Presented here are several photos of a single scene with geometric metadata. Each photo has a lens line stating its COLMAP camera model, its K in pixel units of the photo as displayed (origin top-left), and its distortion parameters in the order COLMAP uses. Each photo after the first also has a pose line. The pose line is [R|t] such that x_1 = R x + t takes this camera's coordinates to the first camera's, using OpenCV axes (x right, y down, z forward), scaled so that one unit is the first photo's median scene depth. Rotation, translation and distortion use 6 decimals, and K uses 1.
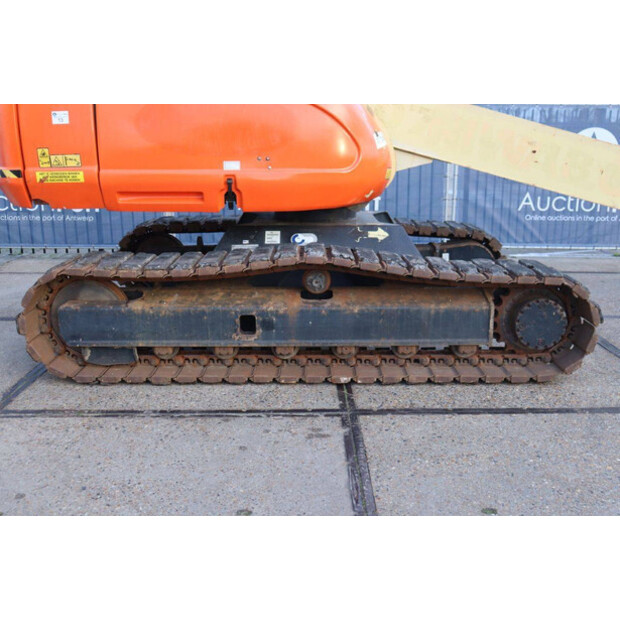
lens RADIAL K [[645.6, 0, 310.0], [0, 645.6, 310.0], [0, 0, 1]] dist [-0.097434, 0.194508]
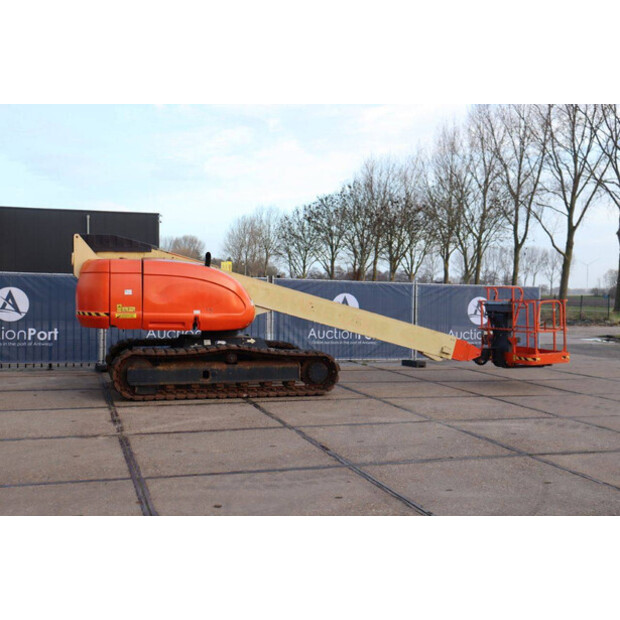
lens RADIAL K [[716.4, 0, 310.0], [0, 716.4, 310.0], [0, 0, 1]] dist [-0.012261, 0.014202]
pose [[0.951767, 0.009199, 0.306683, -0.558436], [0.060609, 0.974217, -0.217318, 0.401467], [-0.300775, 0.225424, 0.926671, -1.723835]]
